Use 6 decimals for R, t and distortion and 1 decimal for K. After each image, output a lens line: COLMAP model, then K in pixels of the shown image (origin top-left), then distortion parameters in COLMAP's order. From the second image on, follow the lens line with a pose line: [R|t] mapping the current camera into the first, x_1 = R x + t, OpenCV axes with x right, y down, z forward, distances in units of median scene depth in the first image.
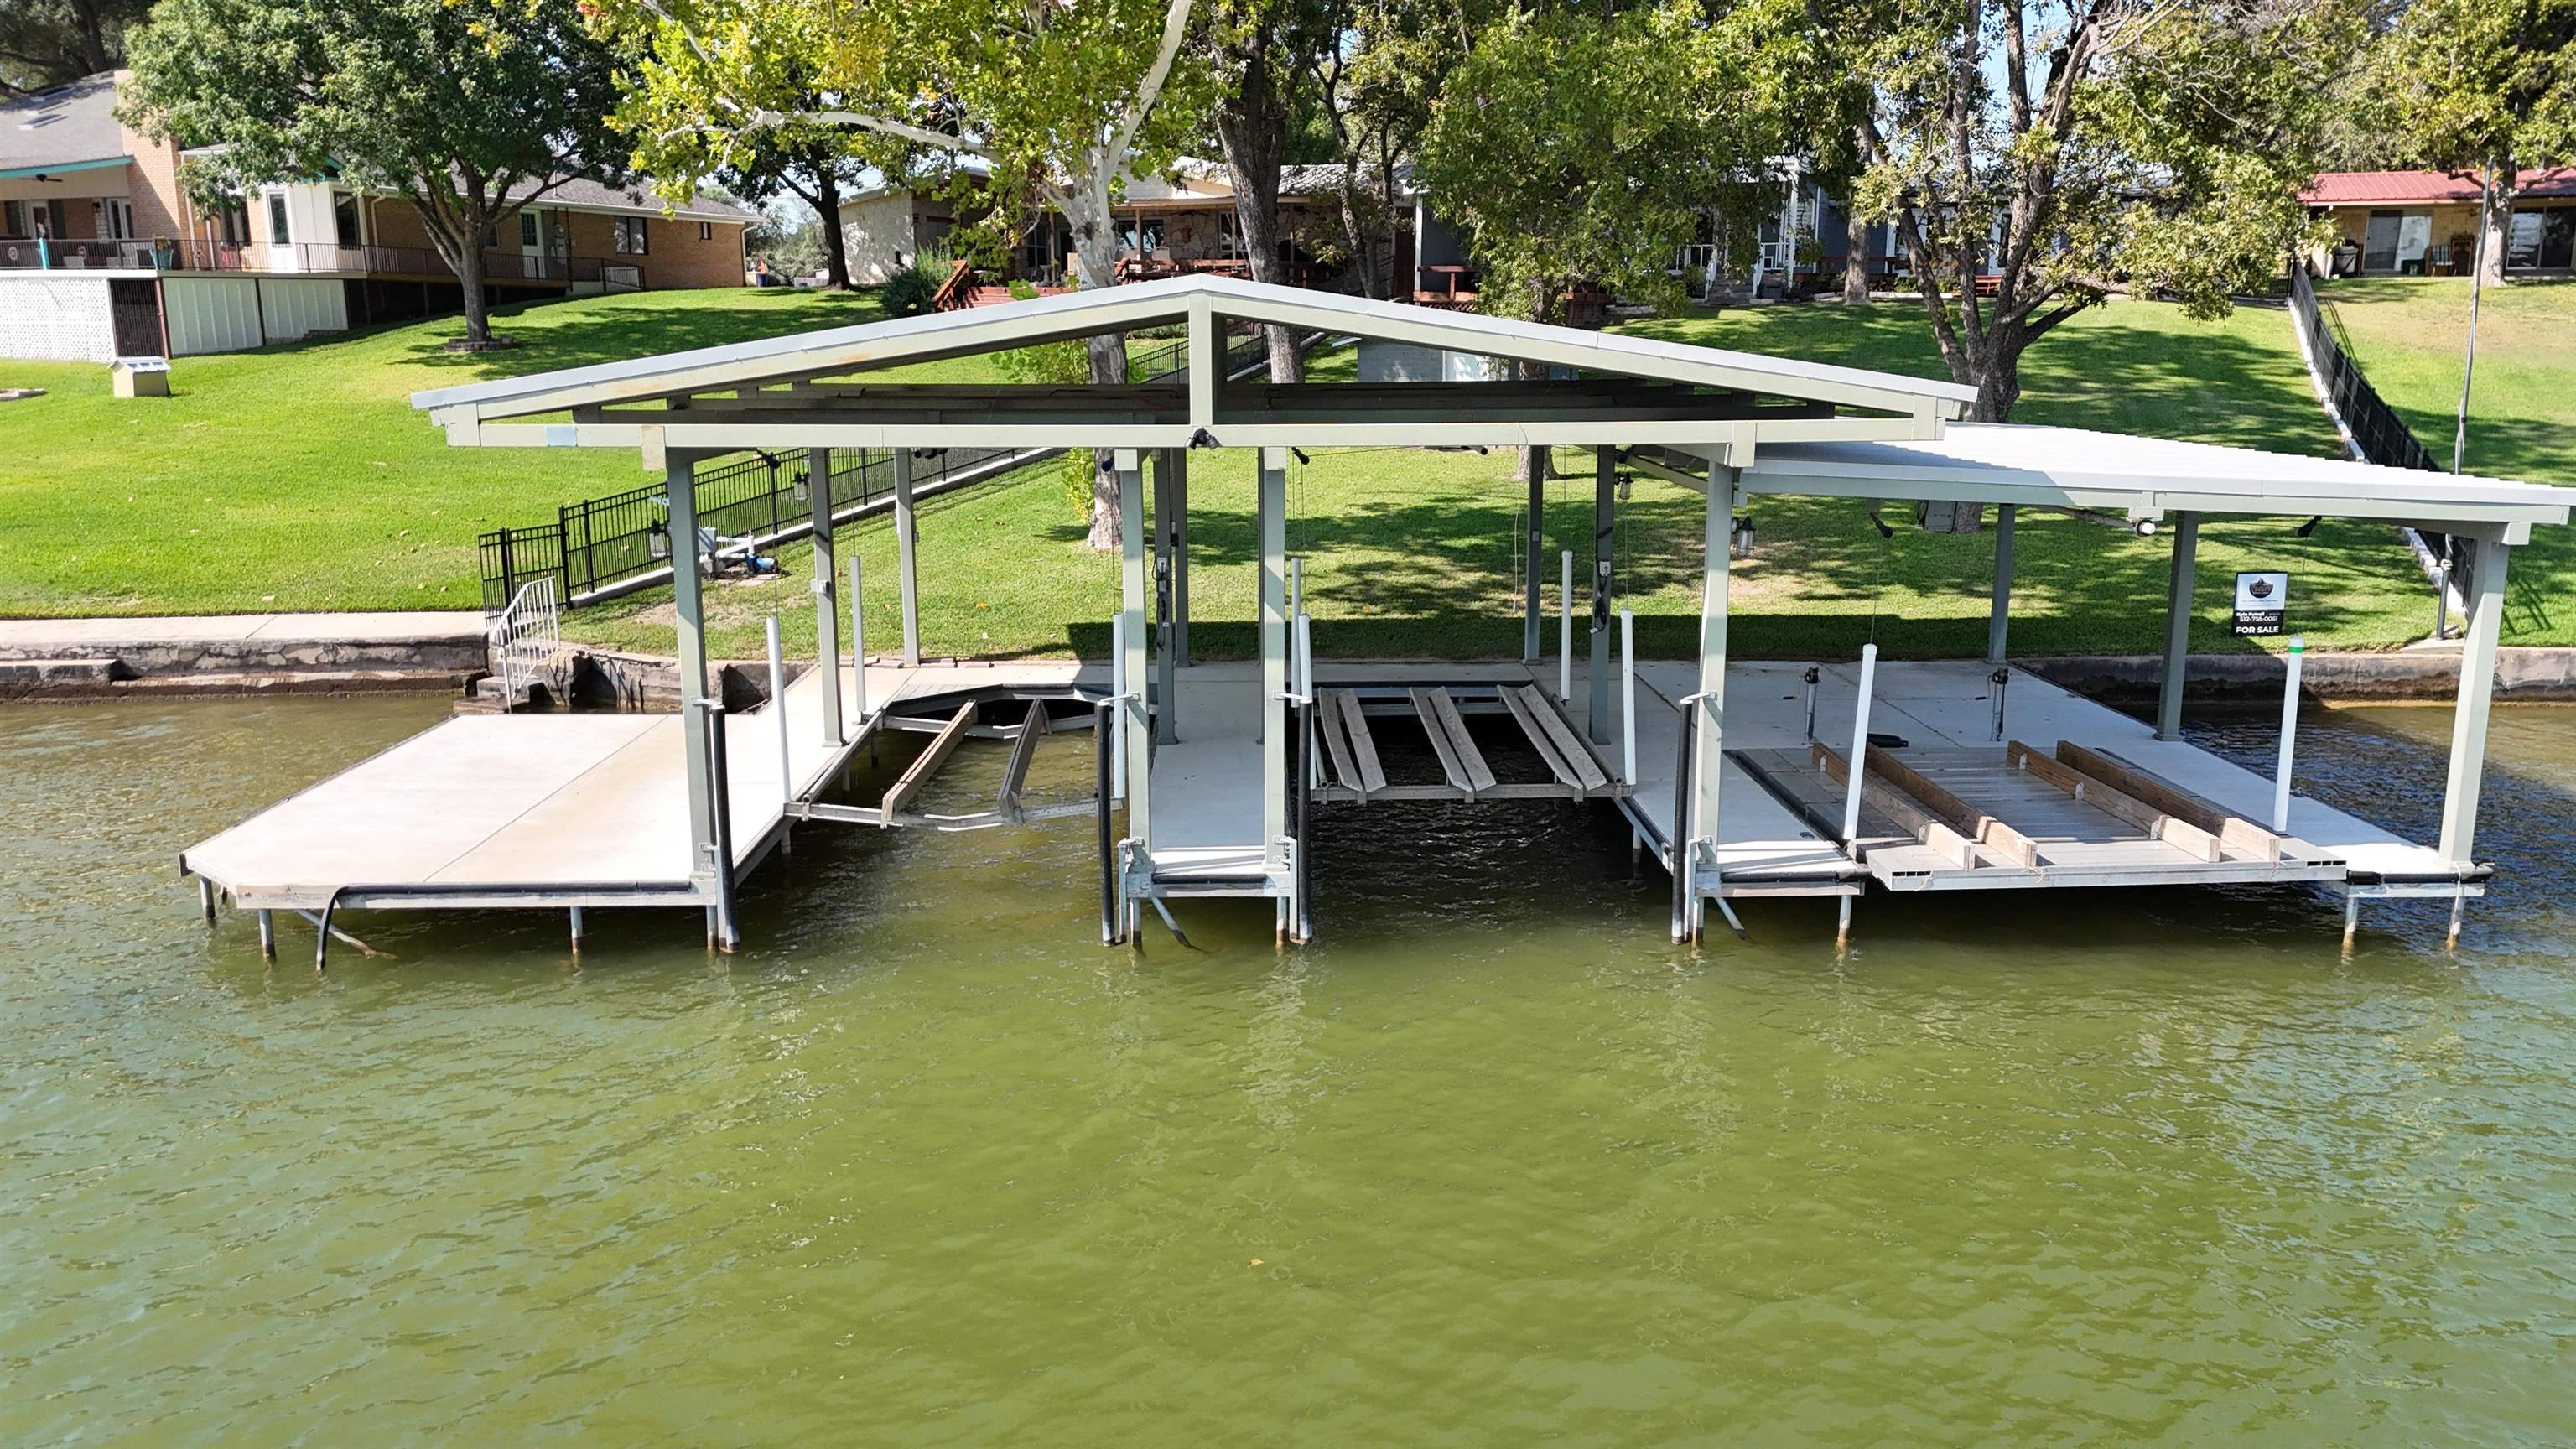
lens RADIAL K [[1900.0, 0, 1288.0], [0, 1900.0, 724.5], [0, 0, 1]] dist [0.071331, -0.070660]
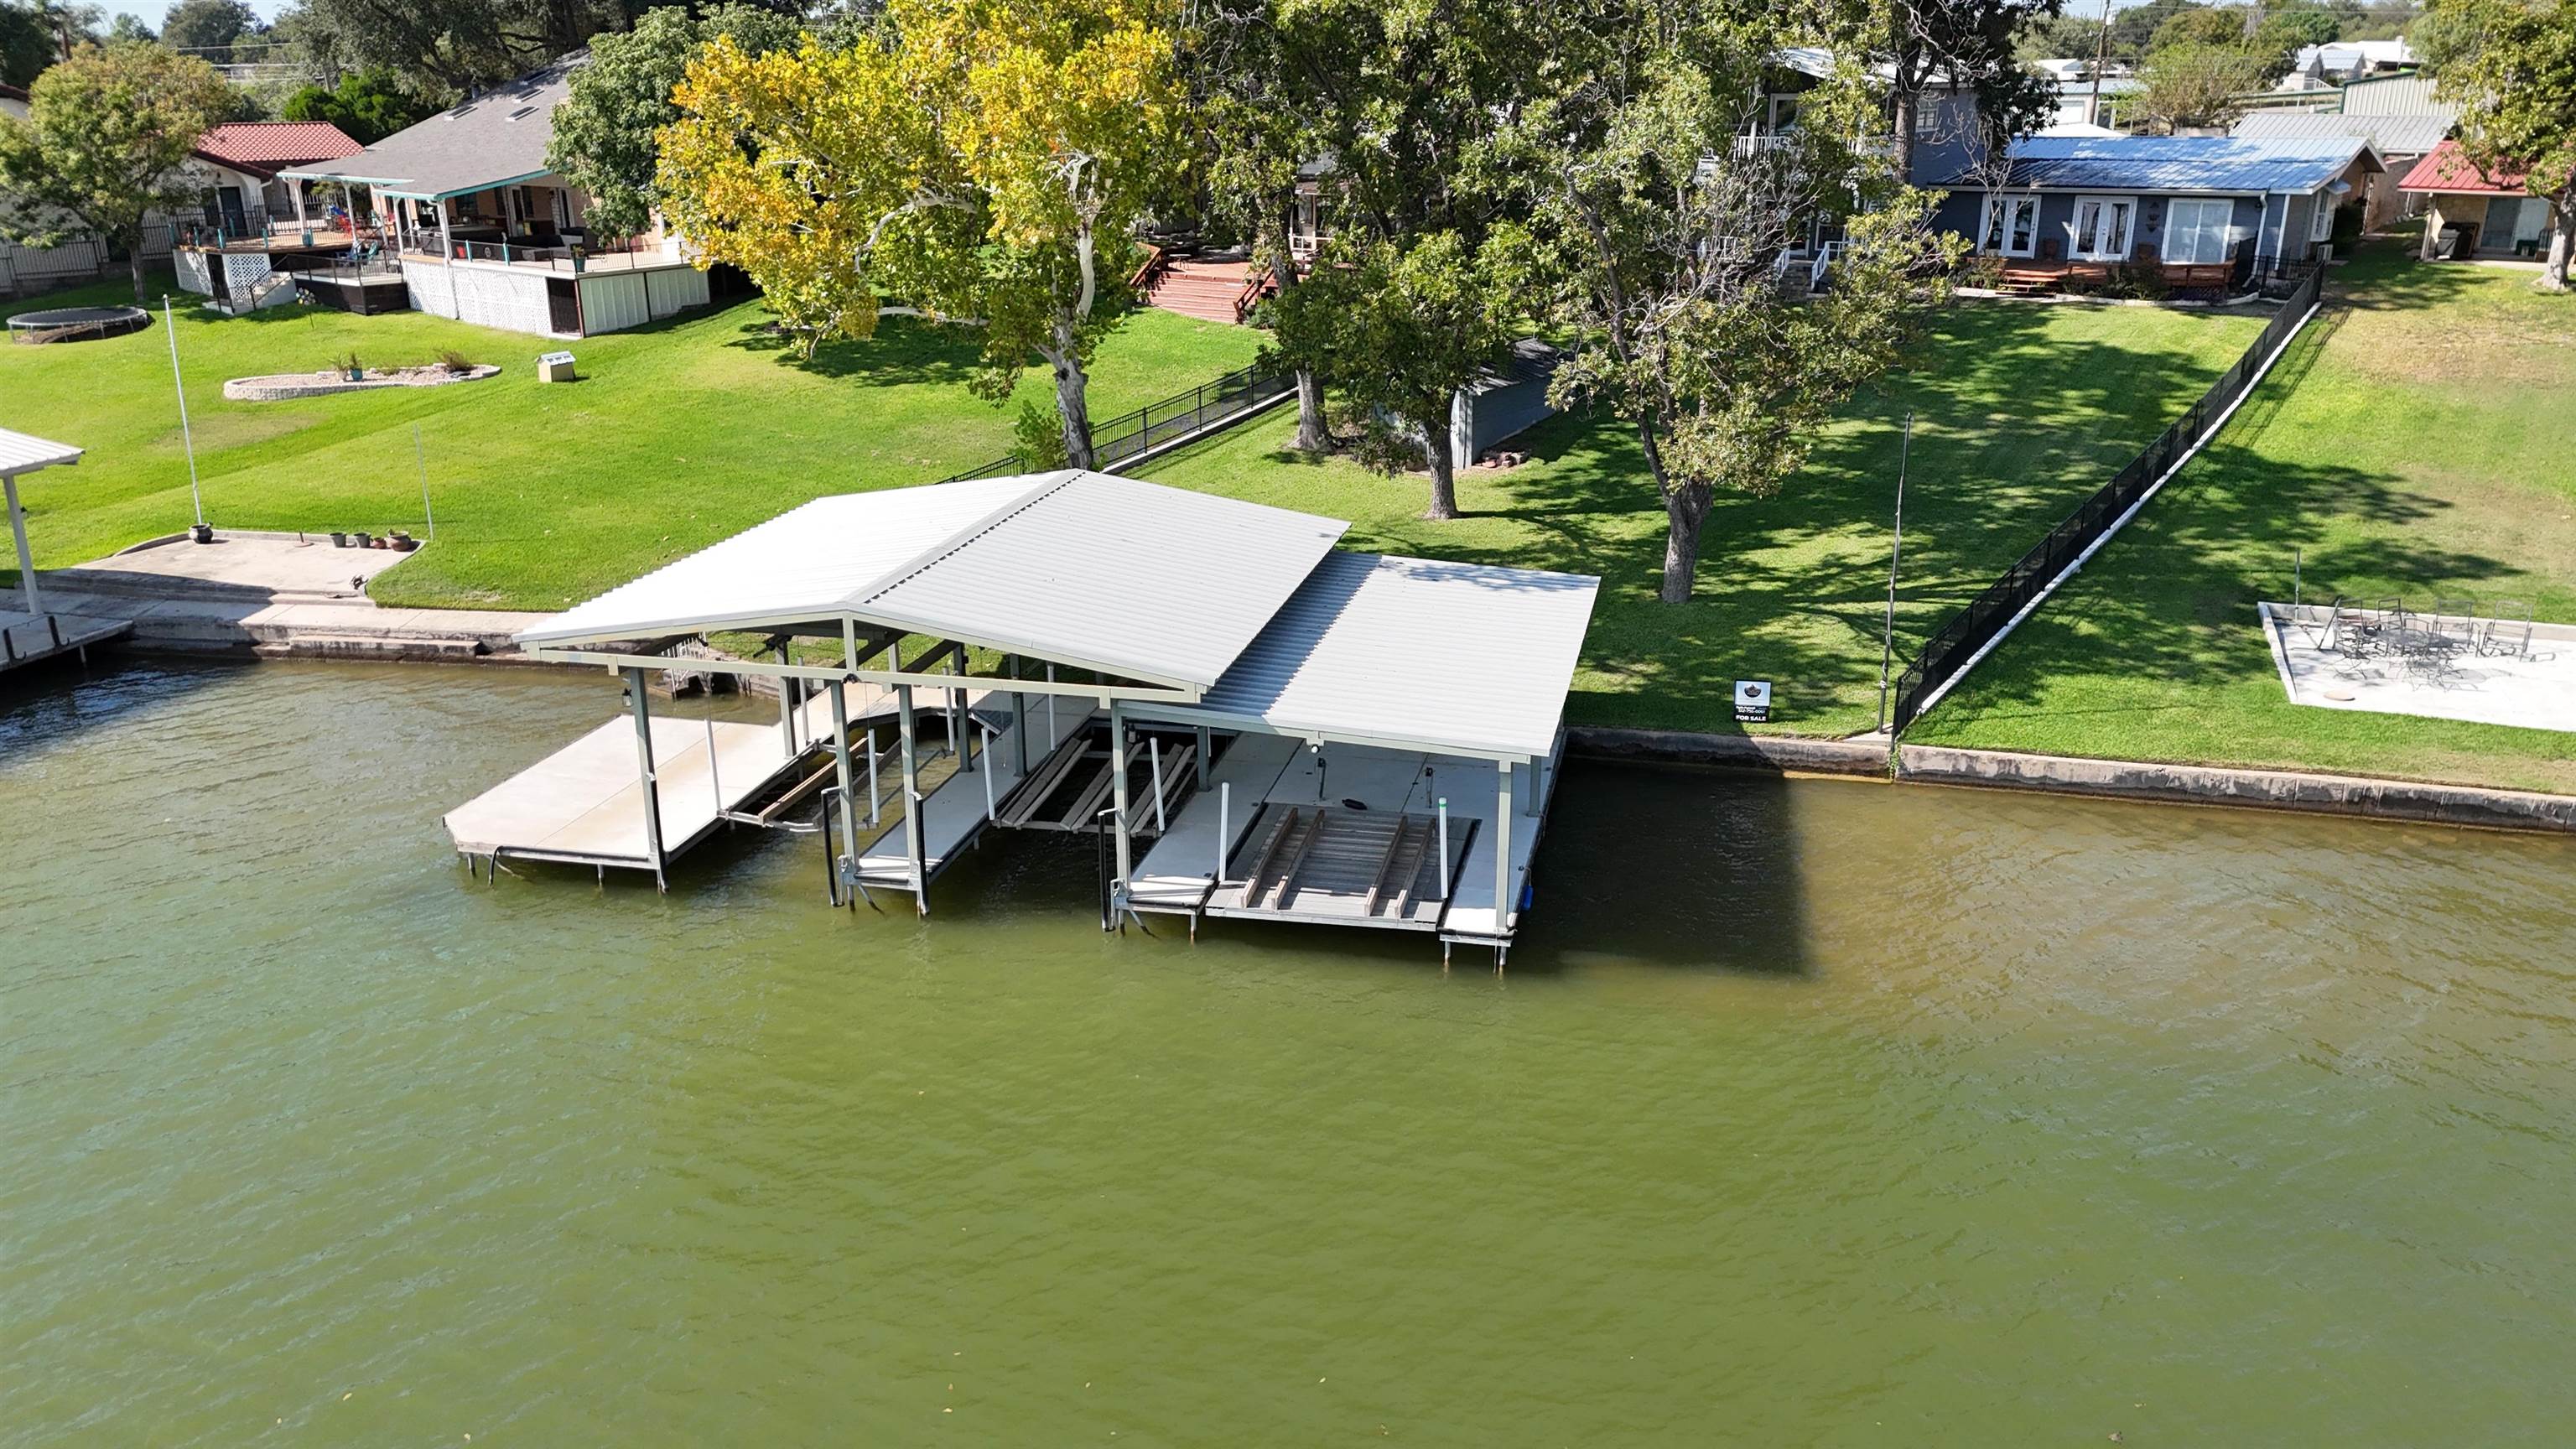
lens RADIAL K [[1872.8, 0, 1274.8], [0, 1872.8, 738.8], [0, 0, 1]] dist [0.049813, -0.068956]
pose [[0.971447, 0.074592, -0.225227, 0.480059], [-0.046167, 0.990577, 0.128938, -0.204390], [0.232723, -0.114858, 0.965737, -0.479210]]
